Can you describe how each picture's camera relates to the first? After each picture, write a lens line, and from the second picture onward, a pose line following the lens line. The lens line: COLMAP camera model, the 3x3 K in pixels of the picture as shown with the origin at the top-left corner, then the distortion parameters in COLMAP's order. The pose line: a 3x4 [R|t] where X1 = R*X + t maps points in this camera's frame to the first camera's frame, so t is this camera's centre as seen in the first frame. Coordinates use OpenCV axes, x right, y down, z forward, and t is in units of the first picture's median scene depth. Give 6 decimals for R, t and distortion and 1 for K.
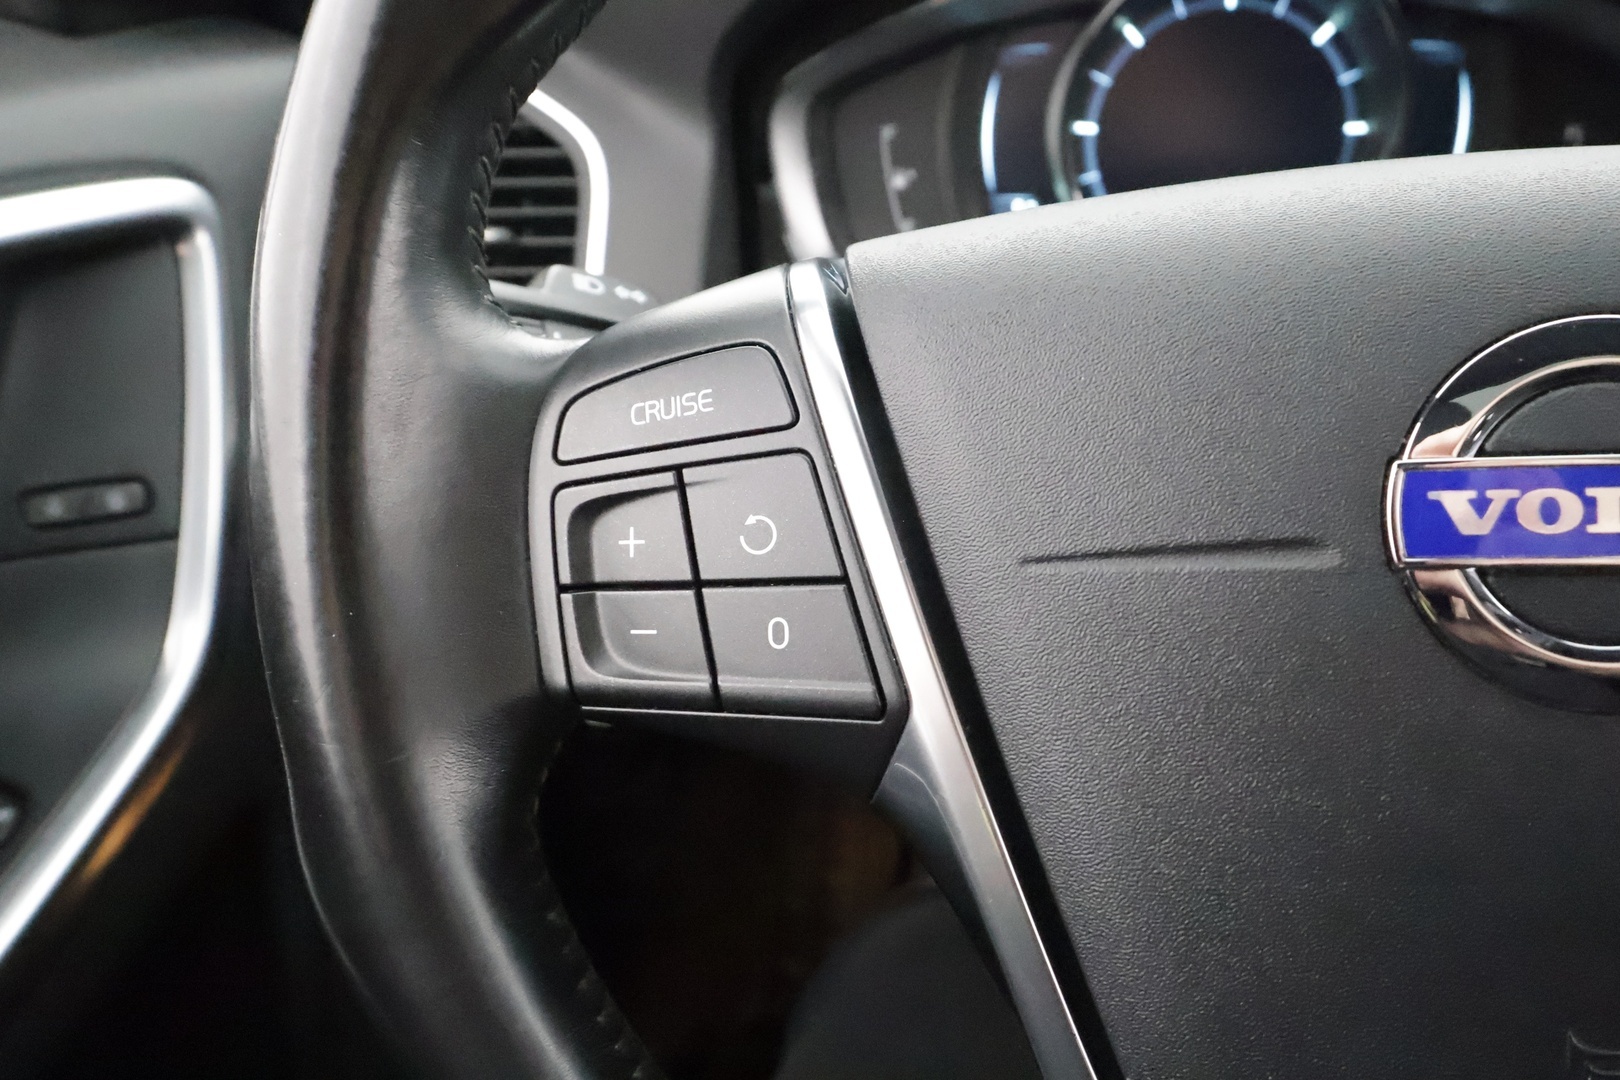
lens RADIAL K [[1307.9, 0, 810.0], [0, 1307.9, 540.0], [0, 0, 1]] dist [0.001740, -0.007563]
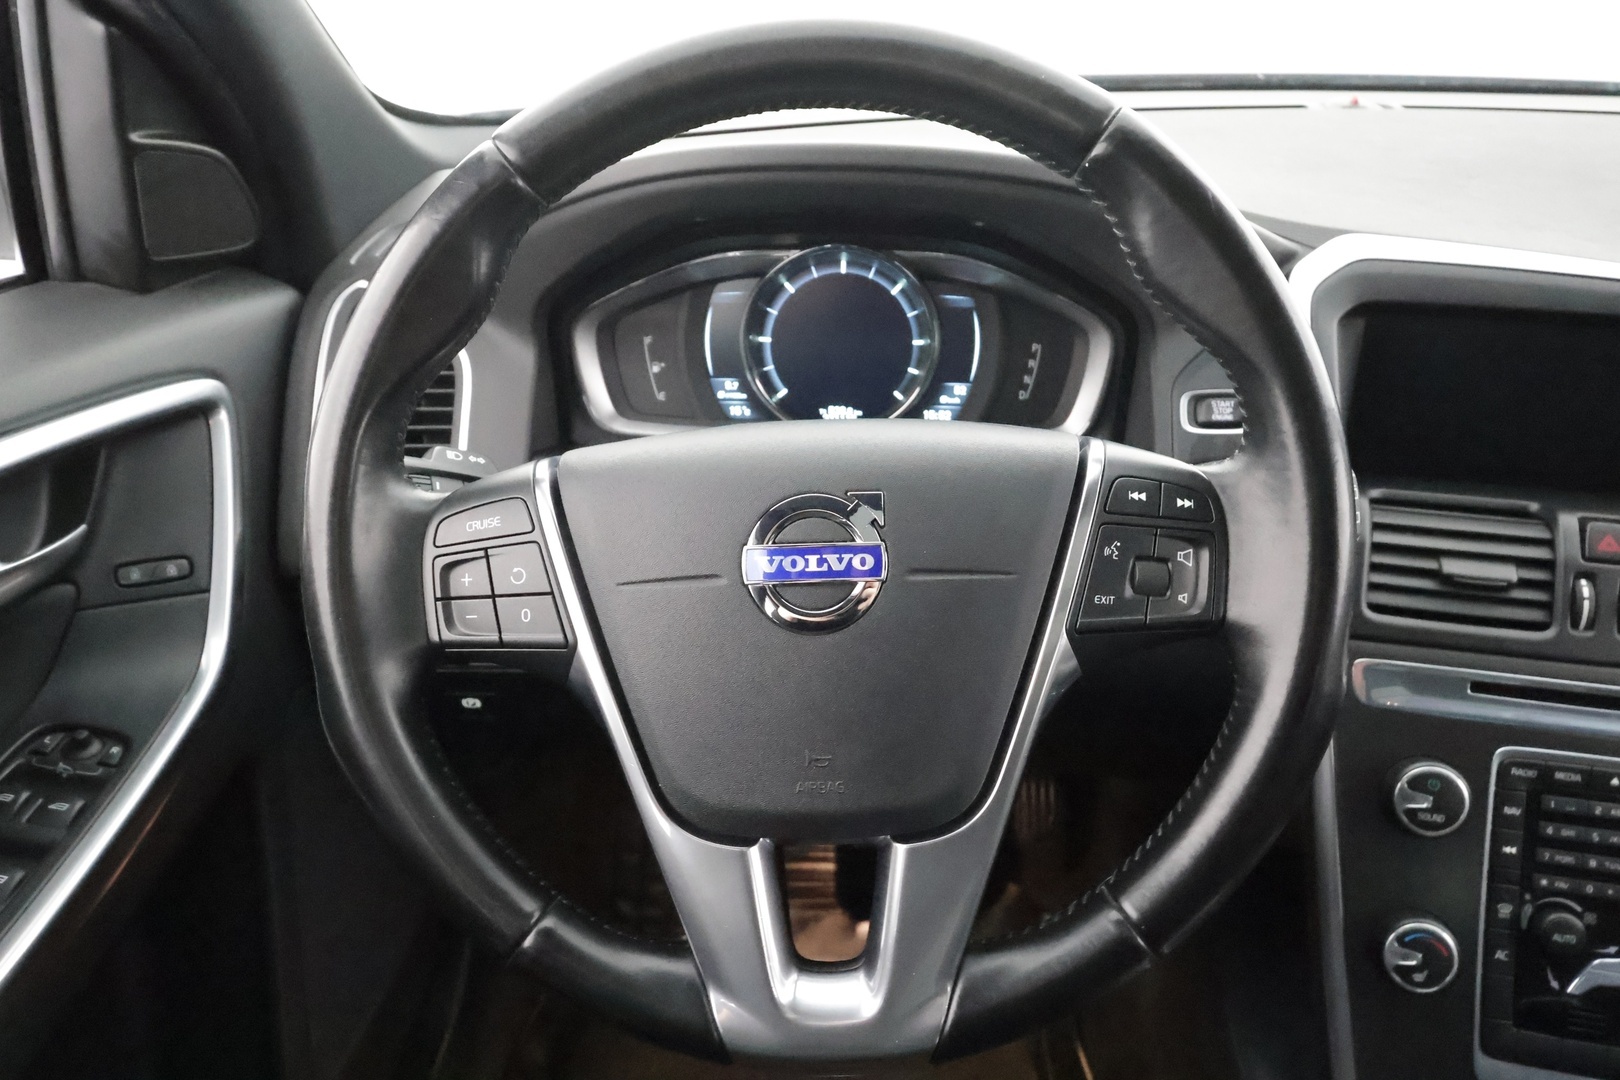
lens RADIAL K [[1158.5, 0, 810.0], [0, 1158.5, 540.0], [0, 0, 1]] dist [0.000683, -0.000531]
pose [[0.994561, -0.006327, 0.103965, 0.270238], [0.011104, 0.998906, -0.045428, 0.032442], [-0.103563, 0.046335, 0.993543, -1.184211]]
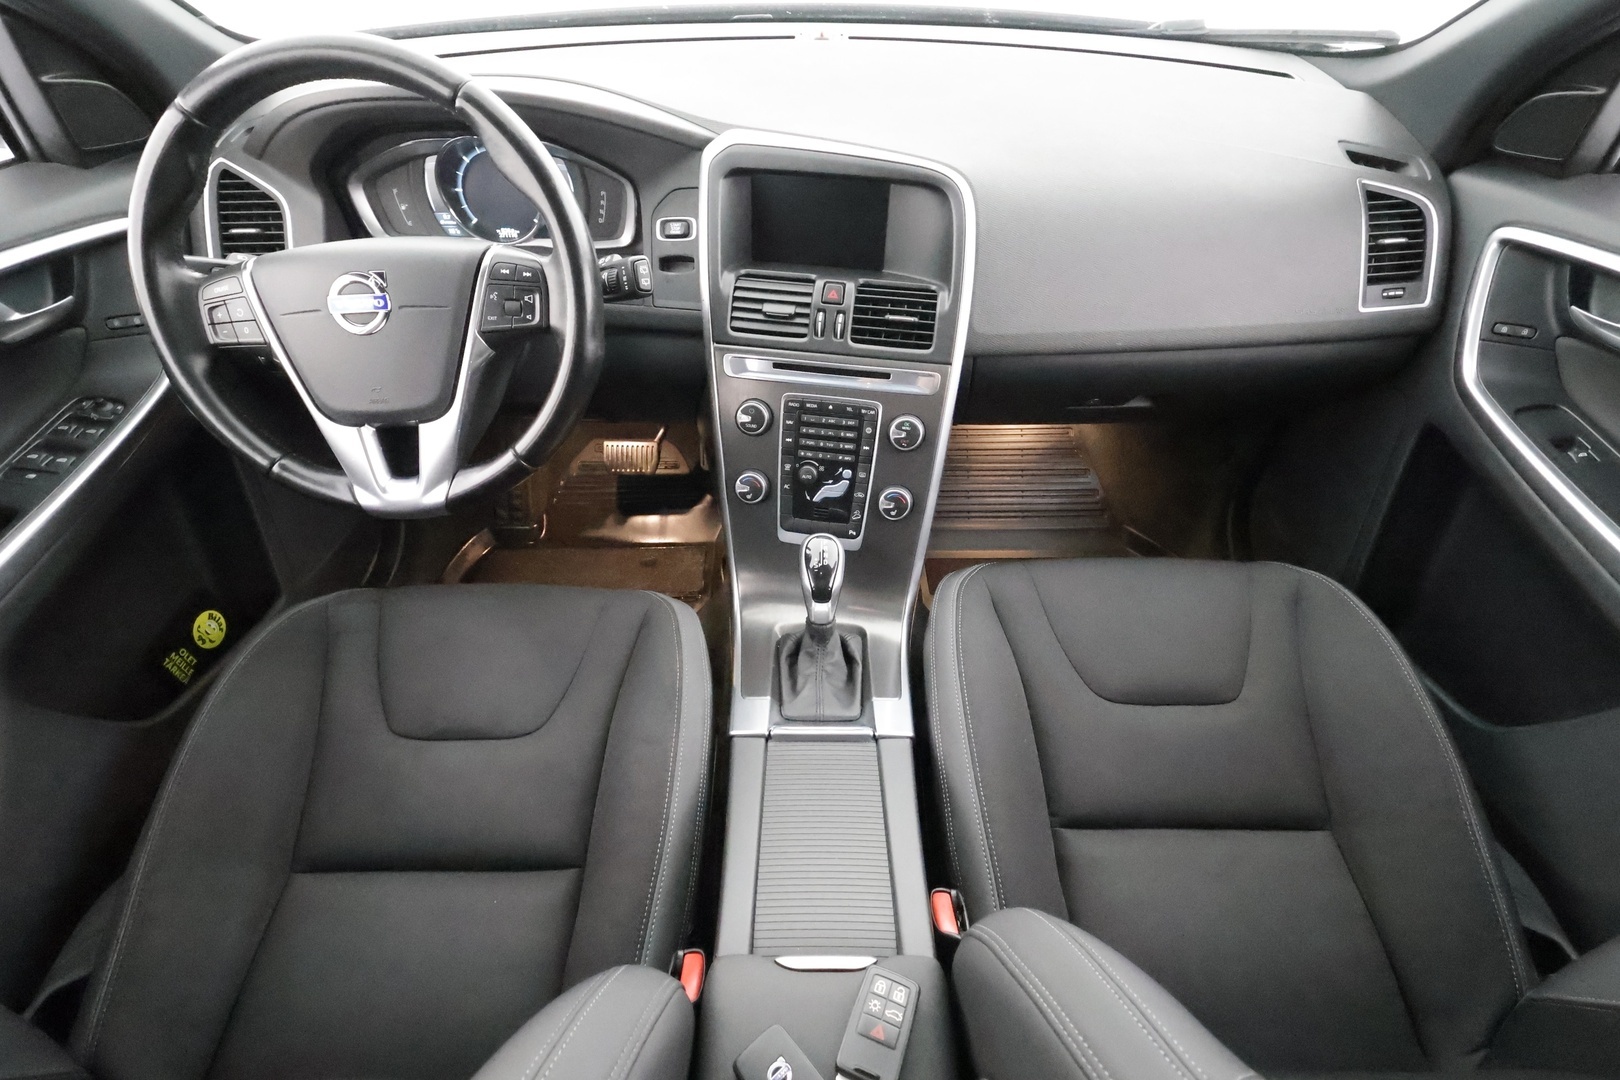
lens RADIAL K [[760.1, 0, 810.0], [0, 760.1, 540.0], [0, 0, 1]] dist [0.003633, 0.000669]
pose [[0.988131, -0.065828, 0.138798, 1.802823], [0.031574, 0.971273, 0.235864, 0.242279], [-0.150337, -0.228682, 0.961823, -2.660214]]
